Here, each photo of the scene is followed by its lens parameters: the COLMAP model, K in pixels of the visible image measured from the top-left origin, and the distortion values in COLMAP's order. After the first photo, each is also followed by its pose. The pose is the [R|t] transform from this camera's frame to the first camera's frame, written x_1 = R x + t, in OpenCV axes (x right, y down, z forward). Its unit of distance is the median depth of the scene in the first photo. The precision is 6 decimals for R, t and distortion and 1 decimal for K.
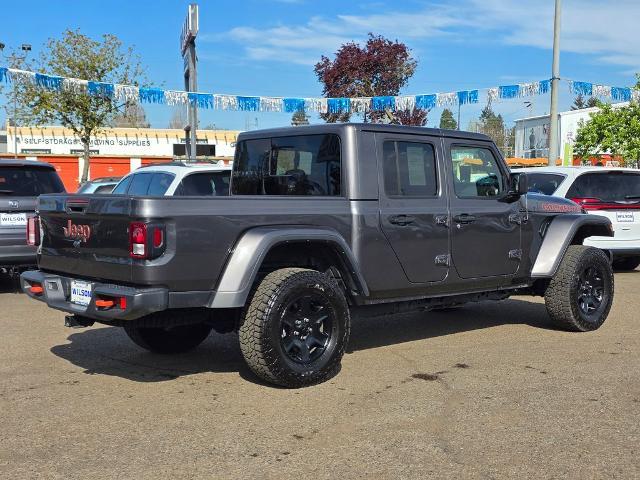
lens RADIAL K [[886.9, 0, 324.1], [0, 886.9, 247.9], [0, 0, 1]] dist [0.180567, -0.479748]
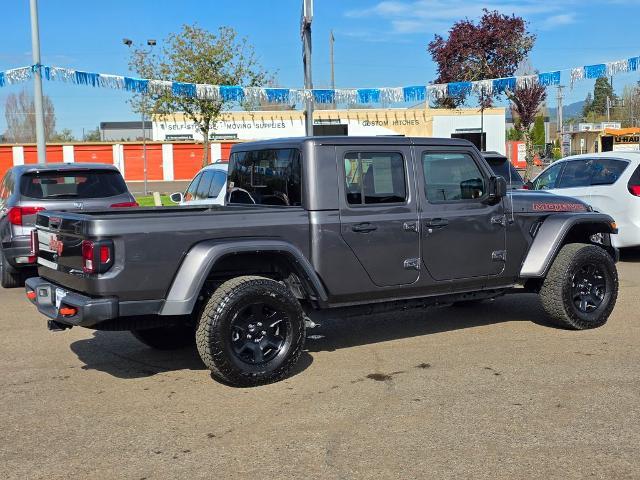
lens RADIAL K [[884.9, 0, 320.0], [0, 884.9, 240.0], [0, 0, 1]] dist [0.244655, -0.853693]
pose [[0.985291, -0.010213, -0.170578, 0.046178], [0.013525, 0.999742, 0.018266, -0.007856], [0.170347, -0.020305, 0.985175, -0.010403]]
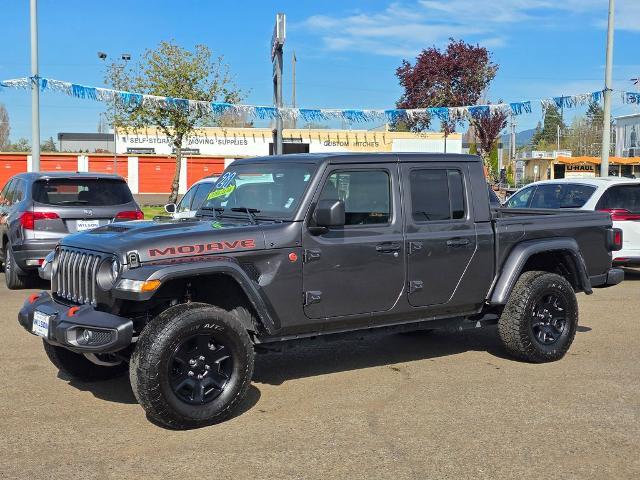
lens RADIAL K [[884.9, 0, 320.0], [0, 884.9, 240.0], [0, 0, 1]] dist [0.244655, -0.853693]
pose [[0.992995, 0.014211, -0.117297, 0.031068], [-0.014627, 0.999889, -0.002687, -0.004905], [0.117246, 0.004384, 0.993093, -0.040438]]
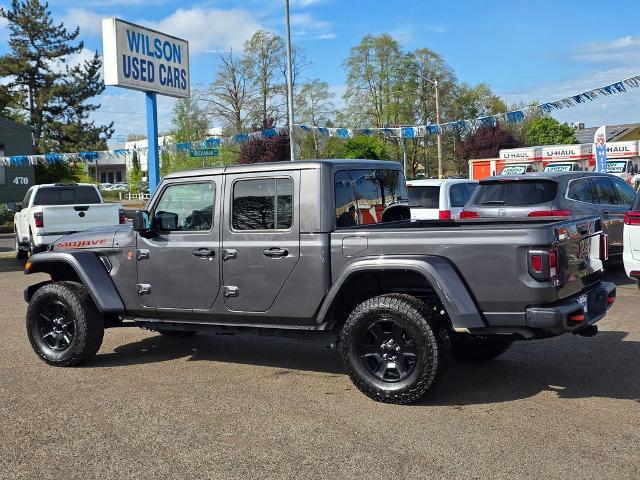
lens RADIAL K [[886.9, 0, 324.1], [0, 886.9, 247.9], [0, 0, 1]] dist [0.180567, -0.479748]
pose [[0.271779, 0.062026, -0.960359, 0.263962], [-0.036338, 0.997871, 0.054165, -0.019421], [0.961673, 0.020177, 0.273454, 0.145256]]
